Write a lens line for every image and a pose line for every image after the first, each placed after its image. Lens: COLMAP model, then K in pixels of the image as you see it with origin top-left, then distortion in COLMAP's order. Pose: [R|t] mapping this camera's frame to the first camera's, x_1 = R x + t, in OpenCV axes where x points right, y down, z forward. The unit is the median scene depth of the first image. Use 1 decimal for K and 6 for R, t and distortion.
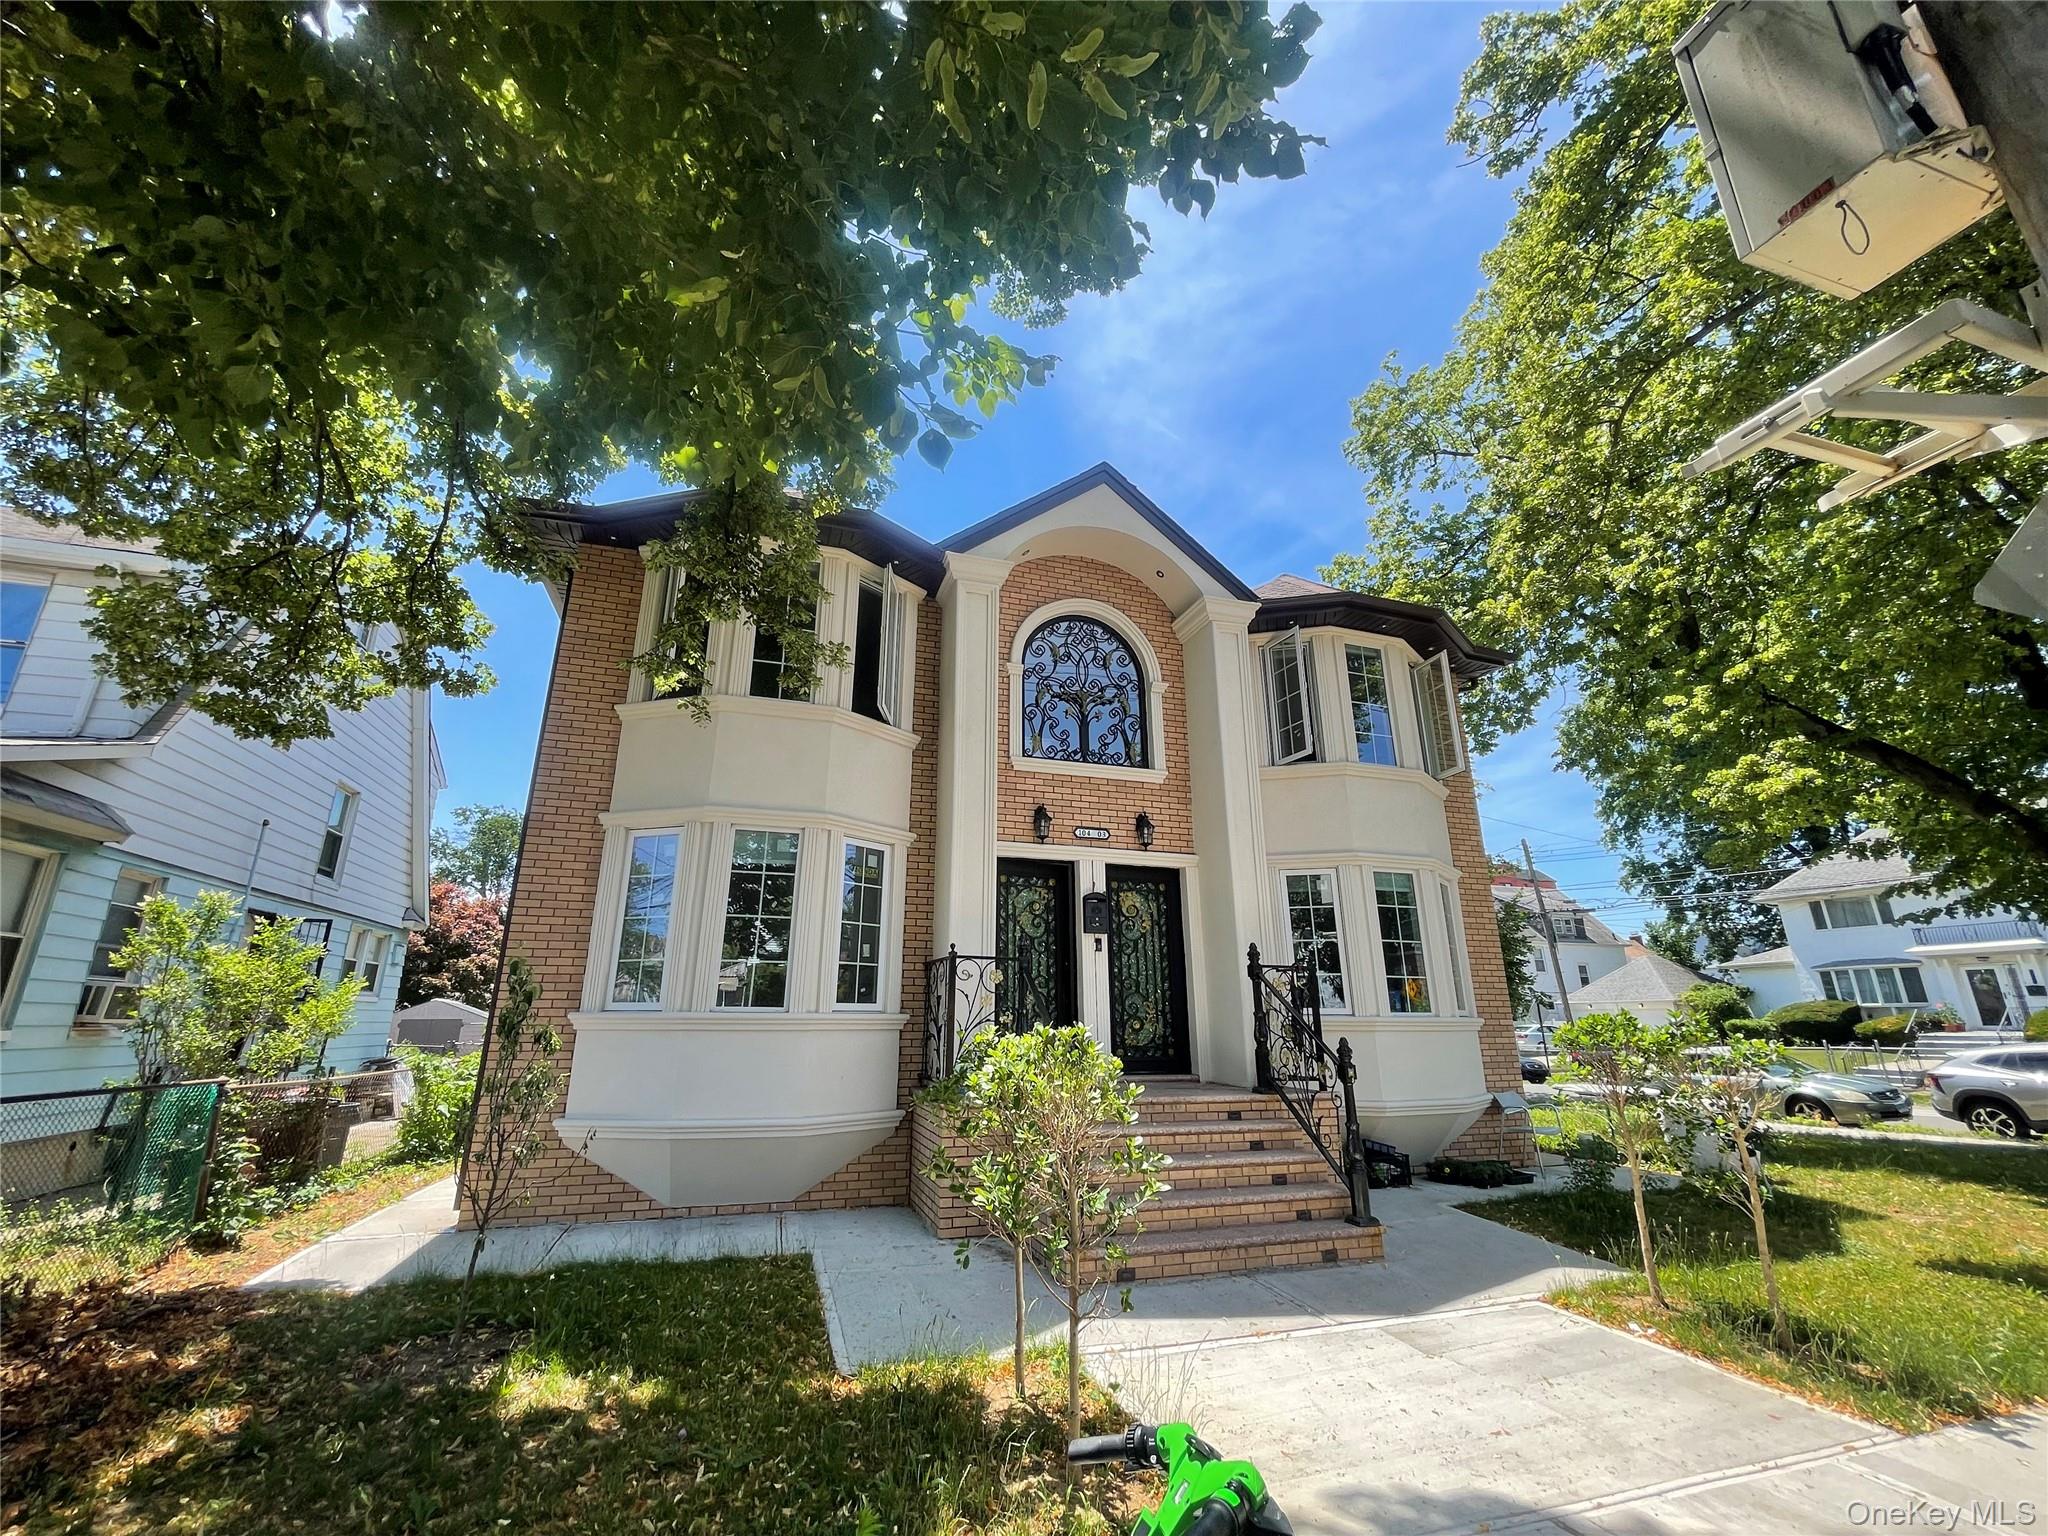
lens RADIAL K [[825.2, 0, 1024.0], [0, 825.2, 768.0], [0, 0, 1]] dist [0.002393, 0.000302]
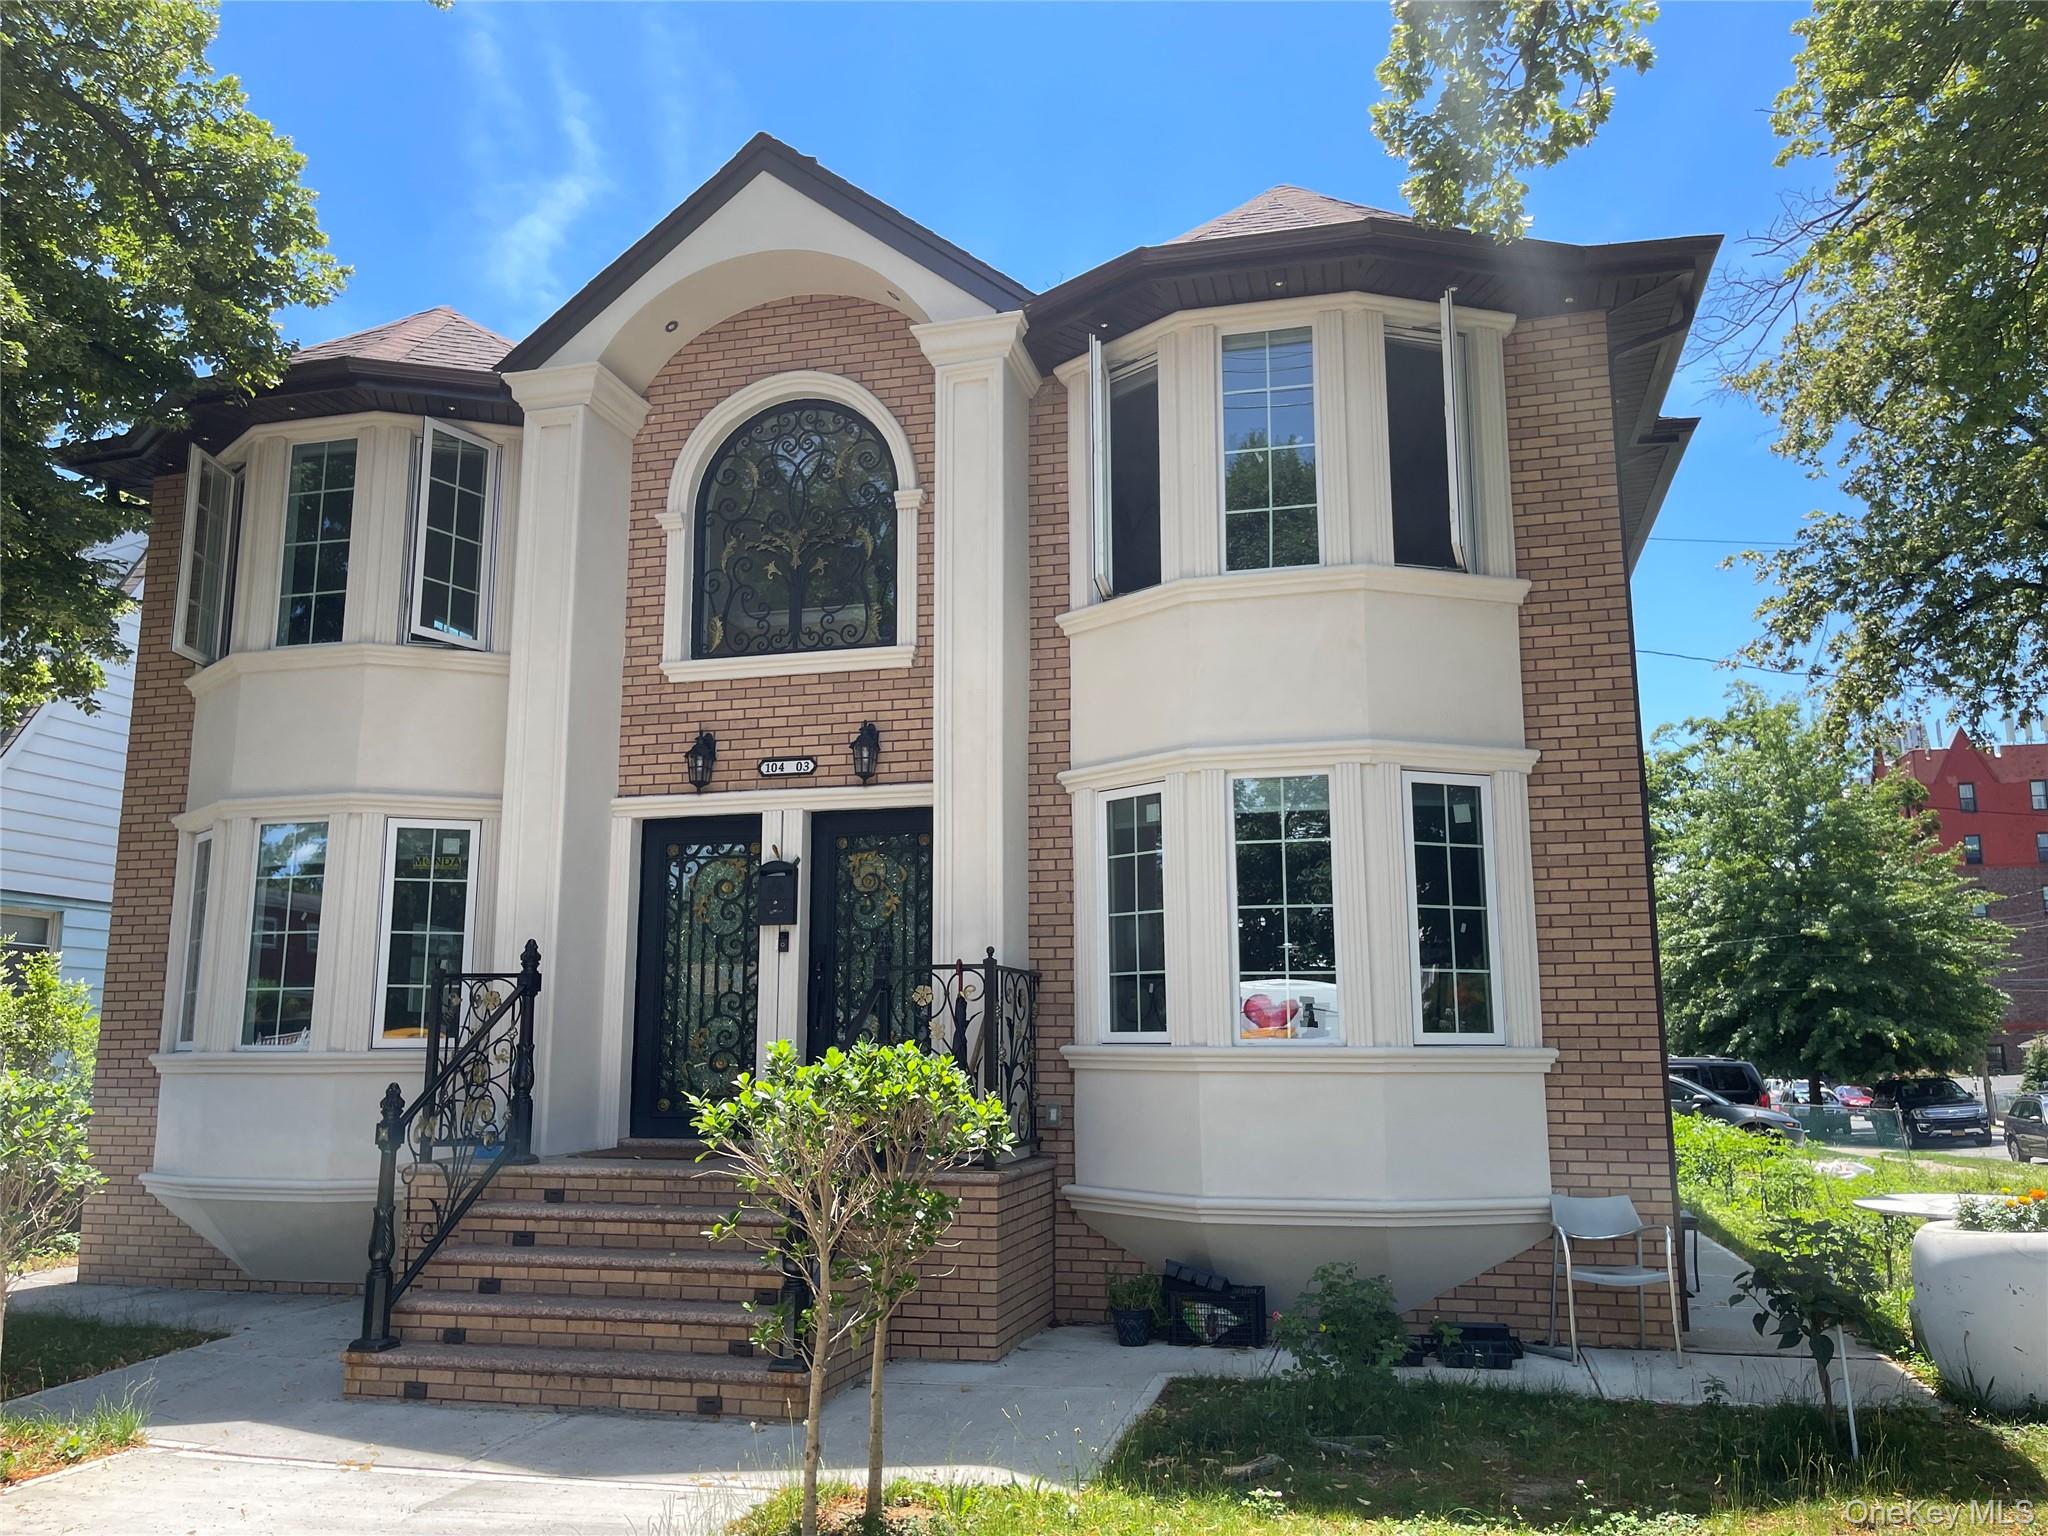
lens RADIAL K [[1409.8, 0, 1024.1], [0, 1409.8, 857.6], [0, 0, 1]] dist [-0.022531, 0.001235]
pose [[0.870902, -0.082316, -0.484513, 0.746767], [0.144131, 0.985303, 0.091676, 0.075558], [0.469846, -0.149674, 0.869967, 0.160524]]
